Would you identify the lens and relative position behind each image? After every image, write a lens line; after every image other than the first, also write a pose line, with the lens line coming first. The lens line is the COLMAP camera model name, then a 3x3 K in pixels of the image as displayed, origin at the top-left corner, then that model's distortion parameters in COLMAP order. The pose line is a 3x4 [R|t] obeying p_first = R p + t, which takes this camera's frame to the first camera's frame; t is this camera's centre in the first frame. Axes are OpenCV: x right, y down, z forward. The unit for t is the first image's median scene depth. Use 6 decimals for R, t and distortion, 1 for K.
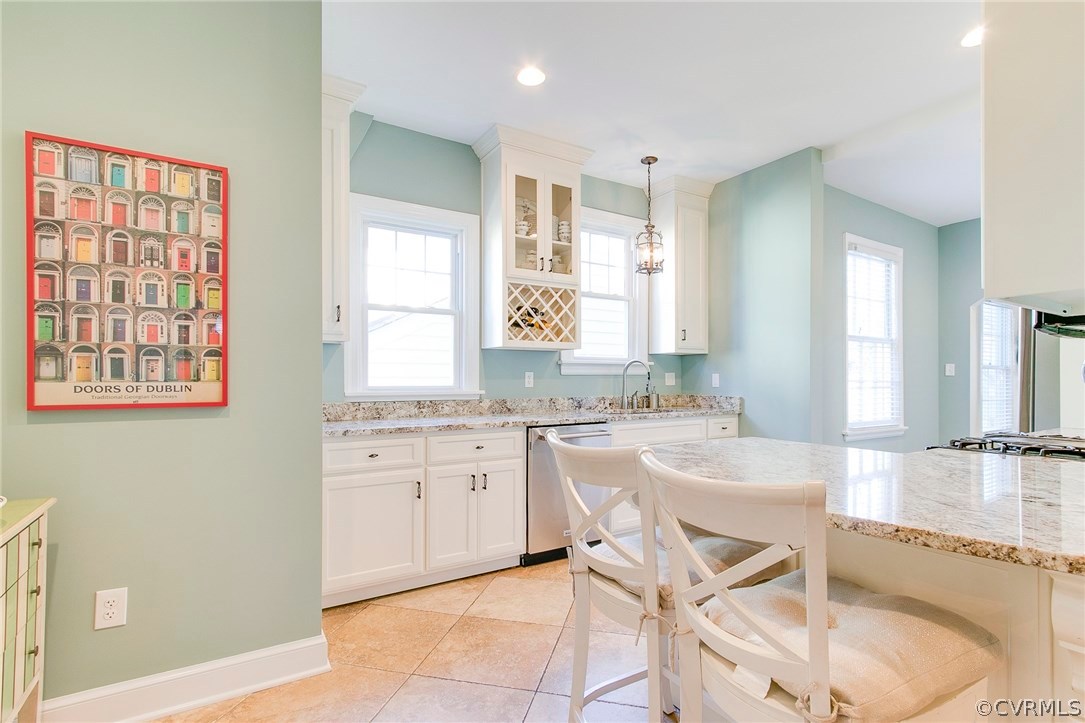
lens RADIAL K [[519.4, 0, 547.0], [0, 519.4, 376.3], [0, 0, 1]] dist [0.002063, 0.000706]
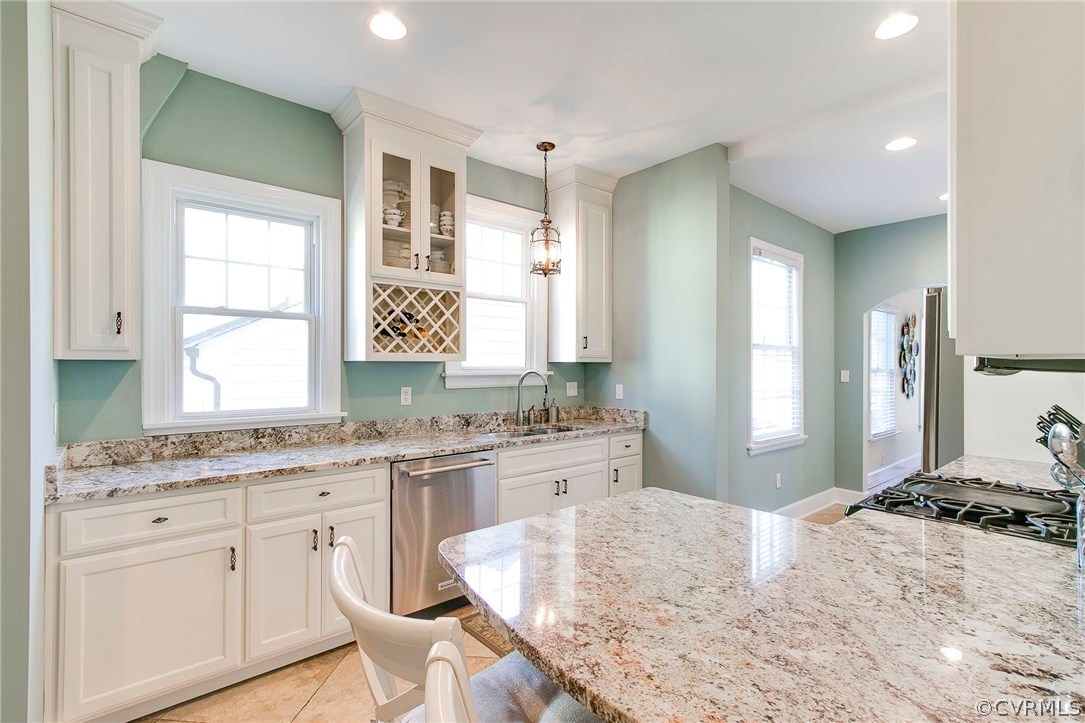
lens RADIAL K [[499.7, 0, 547.5], [0, 499.7, 365.1], [0, 0, 1]] dist [0.000336, 0.000763]
pose [[0.988669, -0.001430, 0.150108, 0.074602], [0.000092, 0.999960, 0.008919, -0.053371], [-0.150114, -0.008804, 0.988629, 0.161995]]
